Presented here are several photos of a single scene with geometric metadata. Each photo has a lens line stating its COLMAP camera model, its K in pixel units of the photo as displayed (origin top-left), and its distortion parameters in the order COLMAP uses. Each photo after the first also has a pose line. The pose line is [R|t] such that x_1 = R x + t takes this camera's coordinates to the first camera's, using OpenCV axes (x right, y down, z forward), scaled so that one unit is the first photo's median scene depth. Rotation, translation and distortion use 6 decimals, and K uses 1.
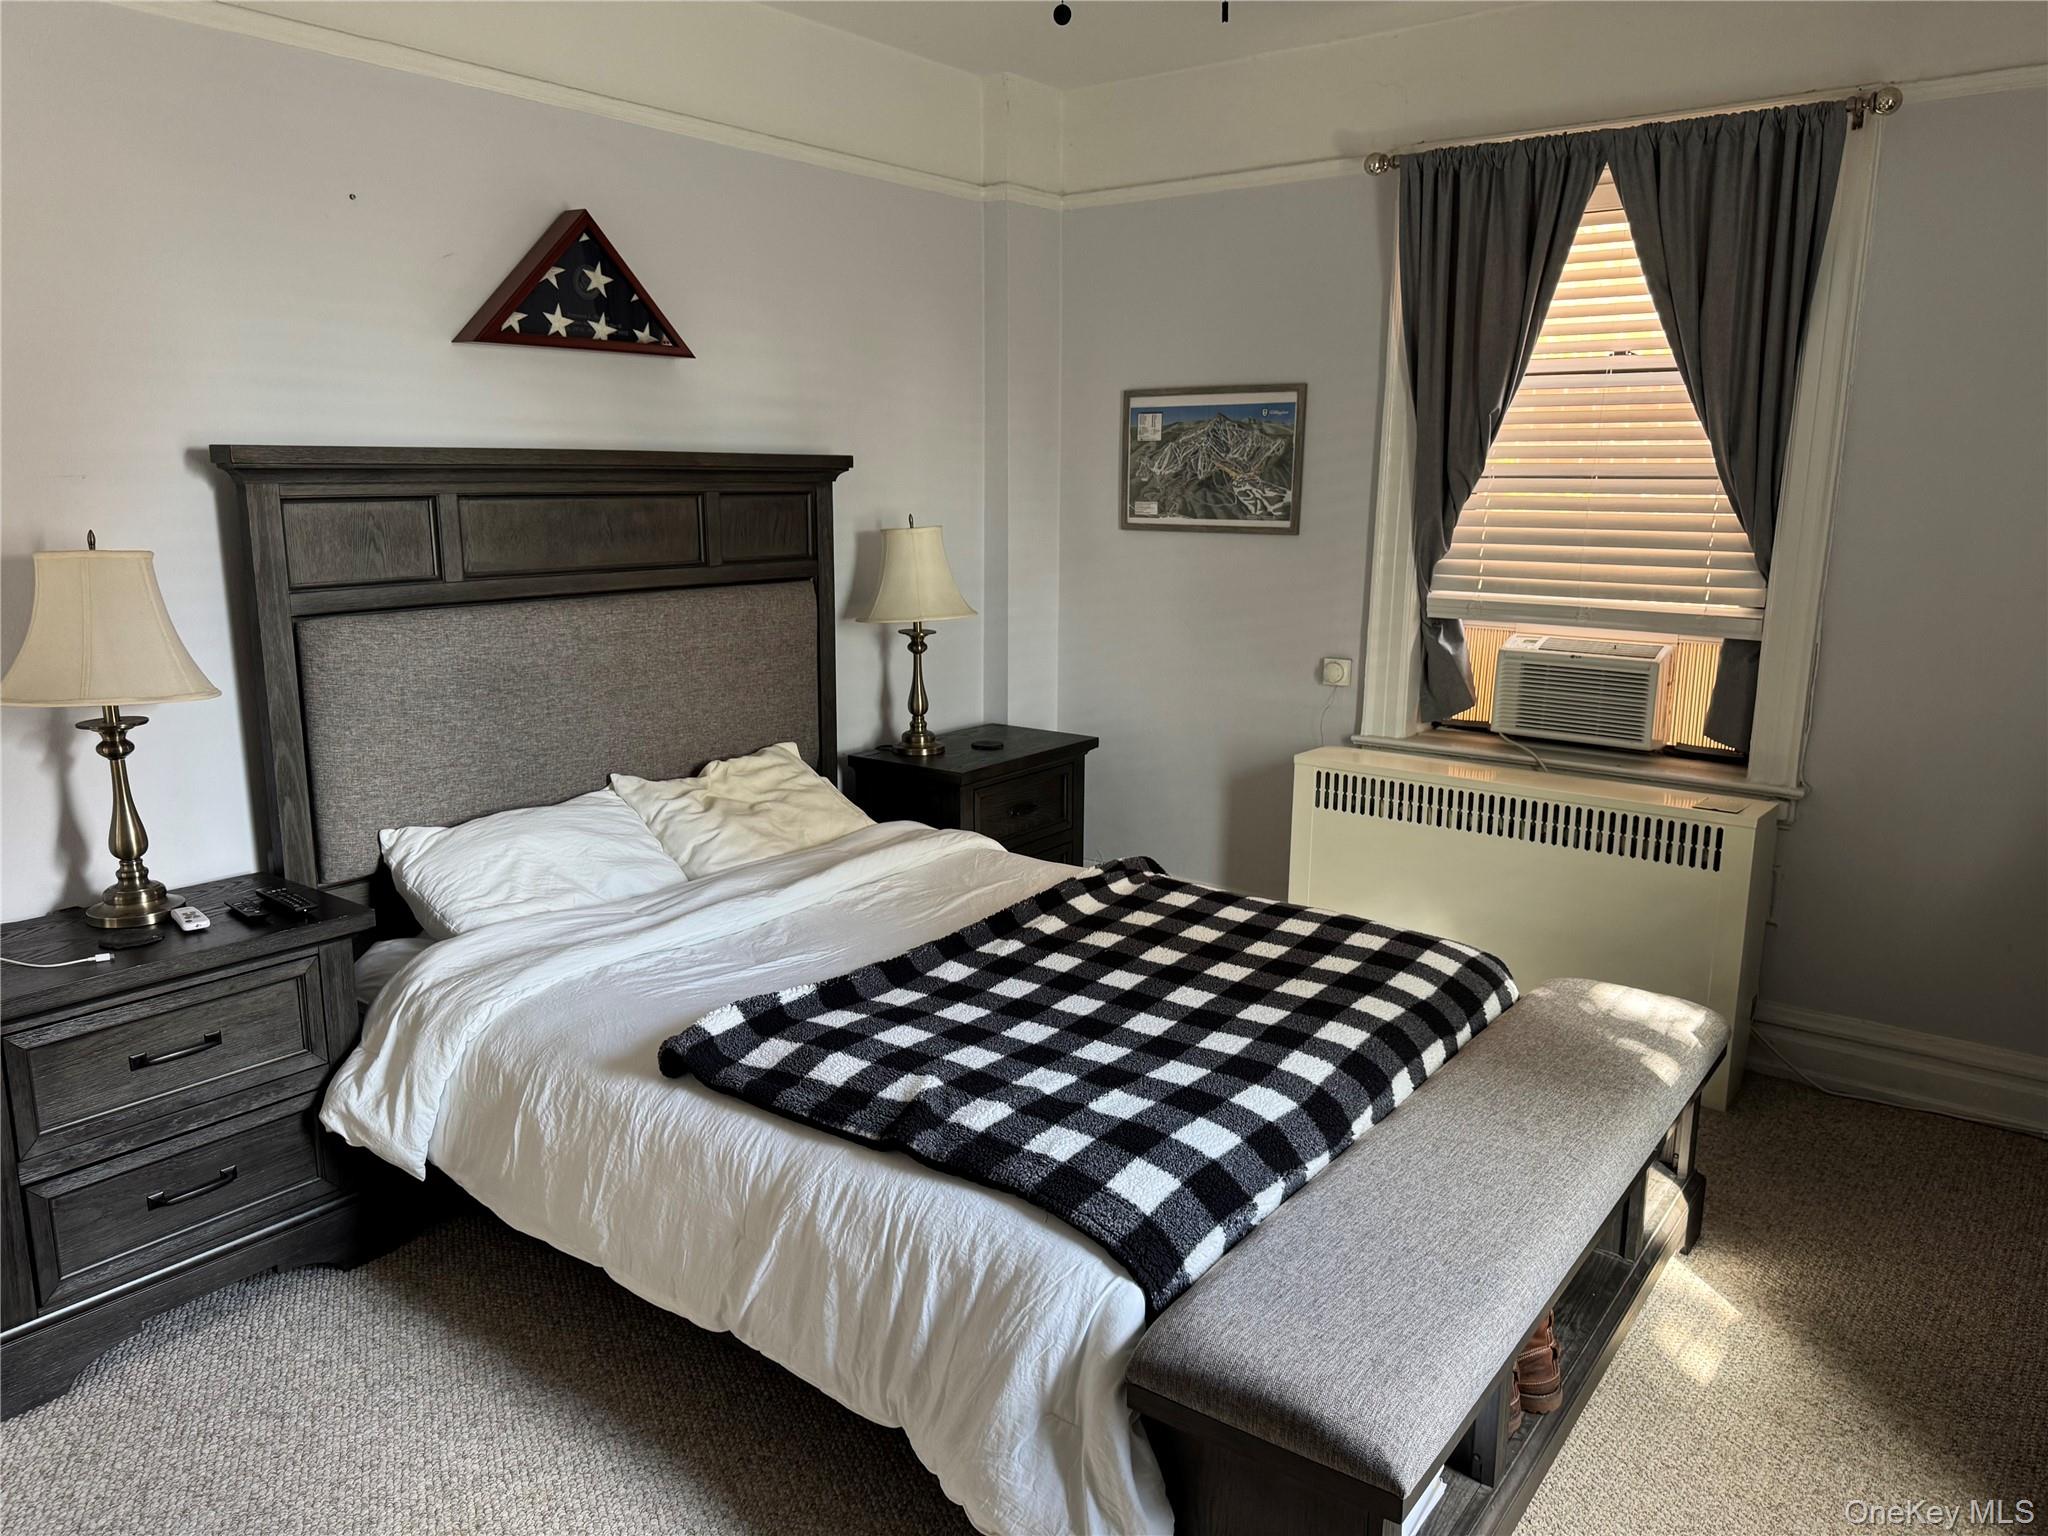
lens RADIAL K [[1424.0, 0, 1032.7], [0, 1424.0, 773.7], [0, 0, 1]] dist [0.038063, -0.068133]
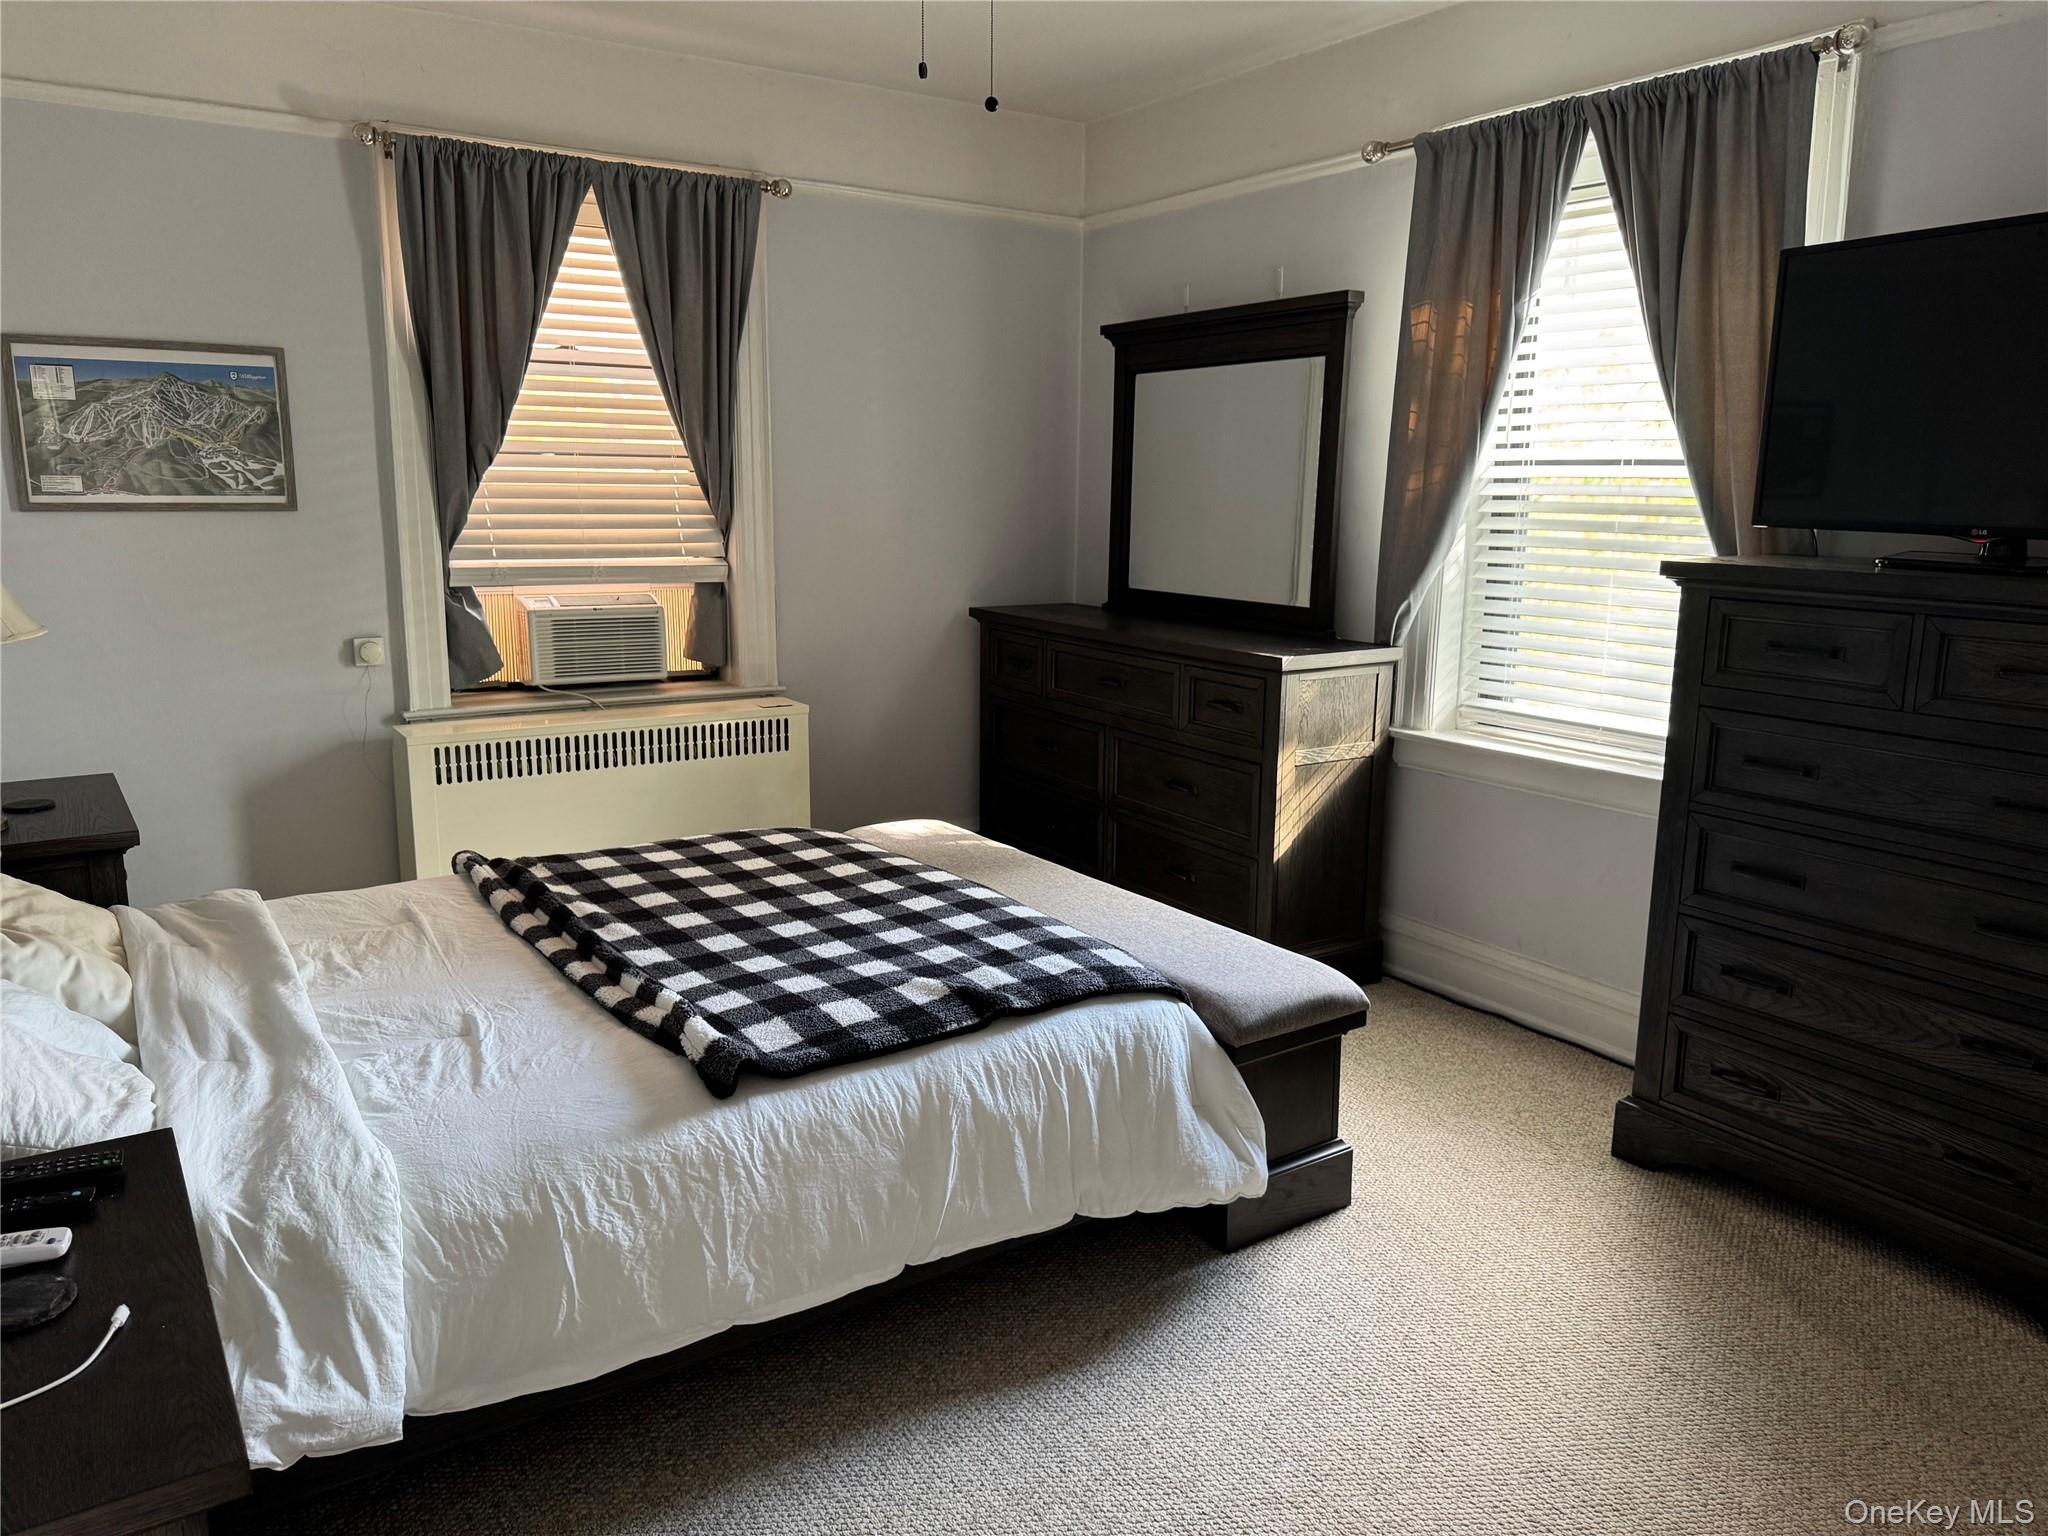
lens RADIAL K [[1424.0, 0, 1032.7], [0, 1424.0, 773.7], [0, 0, 1]] dist [0.038063, -0.068133]
pose [[0.319506, -0.194851, 0.927334, -0.628399], [0.179066, 0.973413, 0.142838, -0.055438], [-0.930511, 0.120416, 0.345903, 0.291701]]
